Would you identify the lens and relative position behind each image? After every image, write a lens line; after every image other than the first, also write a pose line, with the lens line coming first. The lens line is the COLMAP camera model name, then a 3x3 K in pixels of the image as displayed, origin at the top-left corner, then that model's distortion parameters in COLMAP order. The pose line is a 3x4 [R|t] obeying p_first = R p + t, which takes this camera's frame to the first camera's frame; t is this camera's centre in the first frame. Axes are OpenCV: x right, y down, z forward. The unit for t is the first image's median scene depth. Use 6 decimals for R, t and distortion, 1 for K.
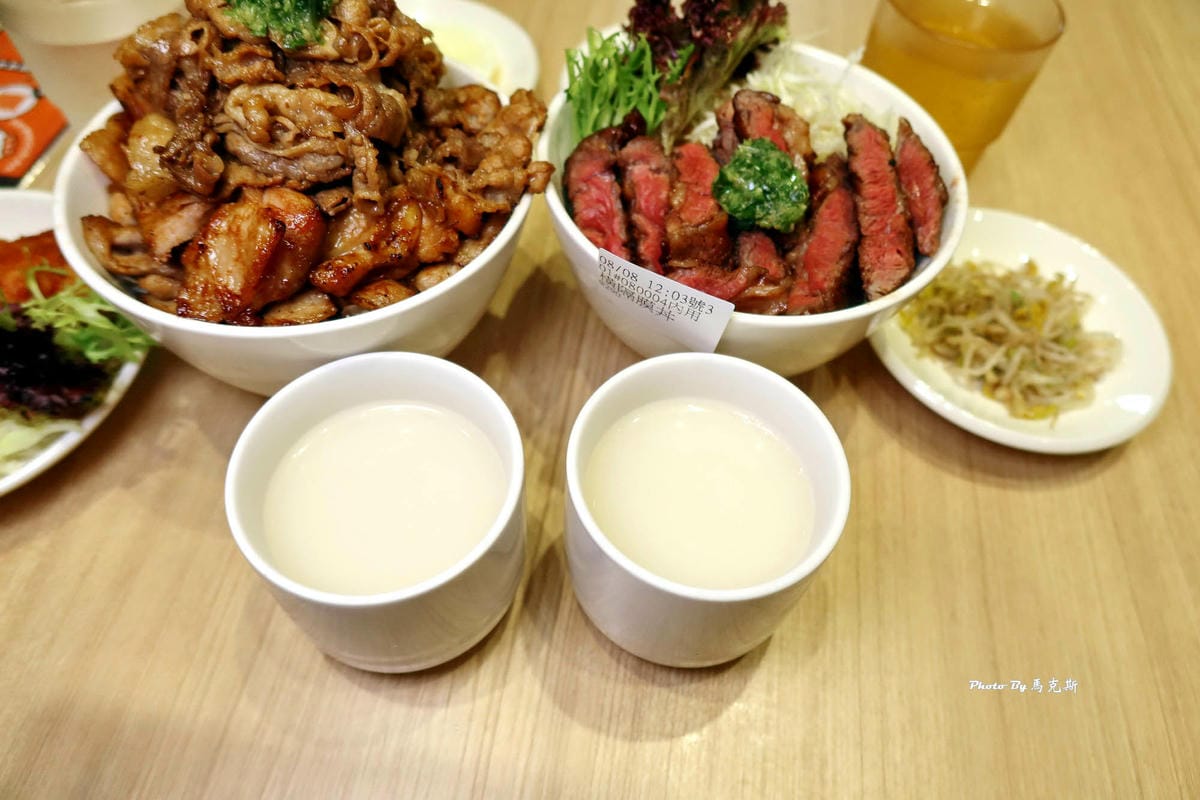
lens RADIAL K [[805.9, 0, 600.0], [0, 805.9, 400.0], [0, 0, 1]] dist [-0.018175, -0.003965]
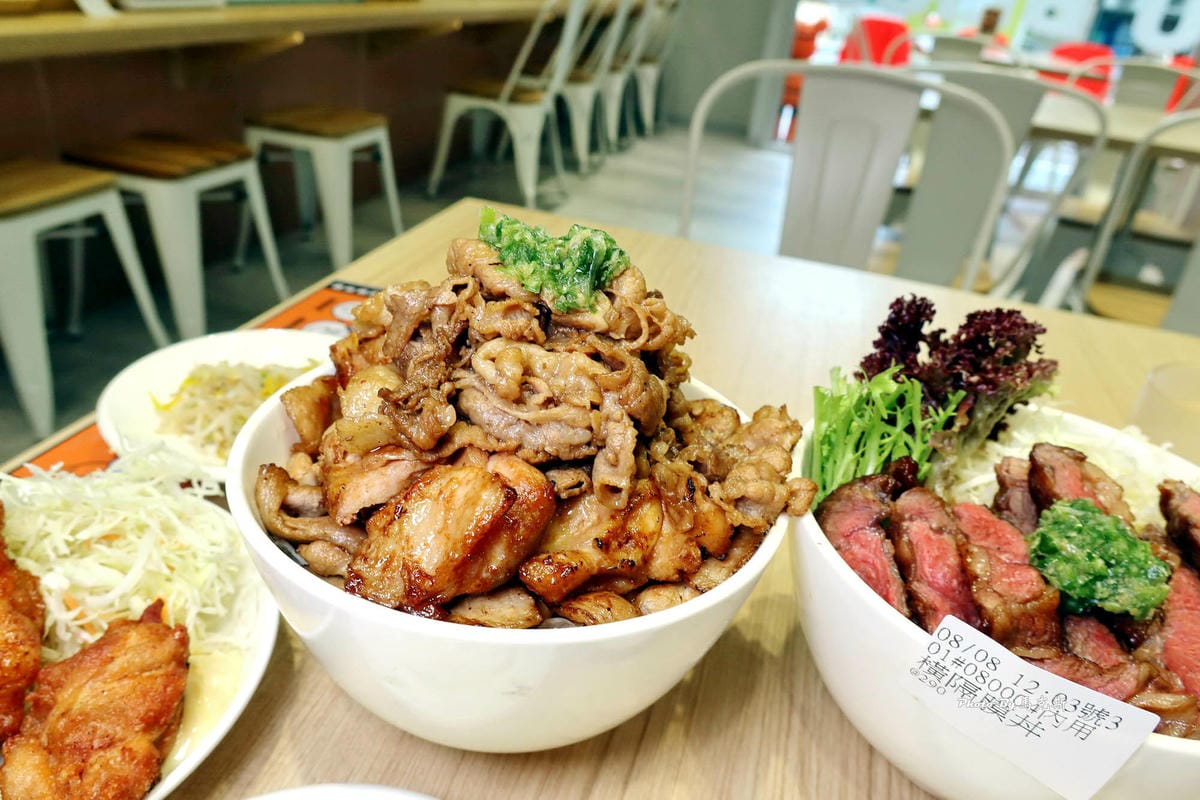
lens RADIAL K [[805.9, 0, 600.0], [0, 805.9, 400.0], [0, 0, 1]] dist [-0.018175, -0.003965]
pose [[0.996835, 0.071979, -0.033742, -0.252501], [-0.079474, 0.892488, -0.444014, -0.021488], [-0.001846, 0.445290, 0.895384, 0.239893]]
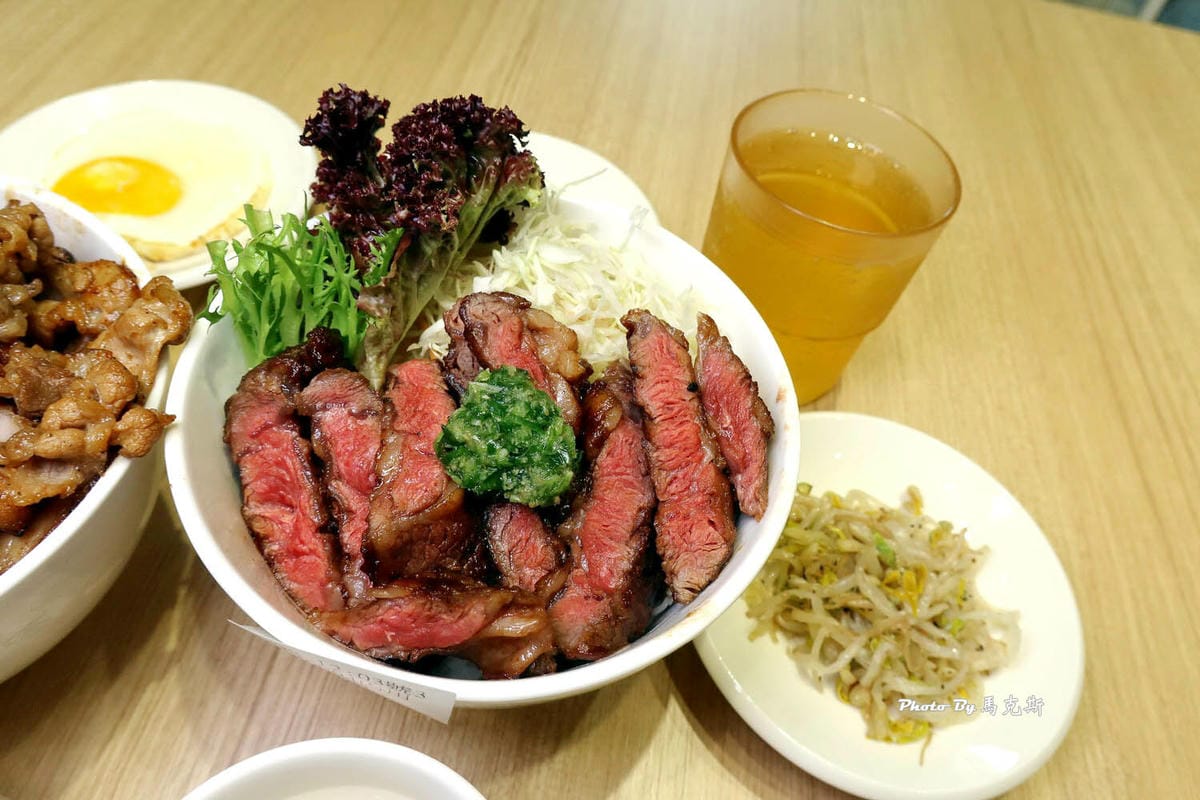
lens RADIAL K [[821.9, 0, 600.0], [0, 821.9, 400.0], [0, 0, 1]] dist [-0.028507, -0.001835]
pose [[0.983694, -0.085525, 0.158216, 0.166010], [0.091236, 0.995402, -0.029178, -0.266426], [-0.154993, 0.043137, 0.986973, 0.294836]]
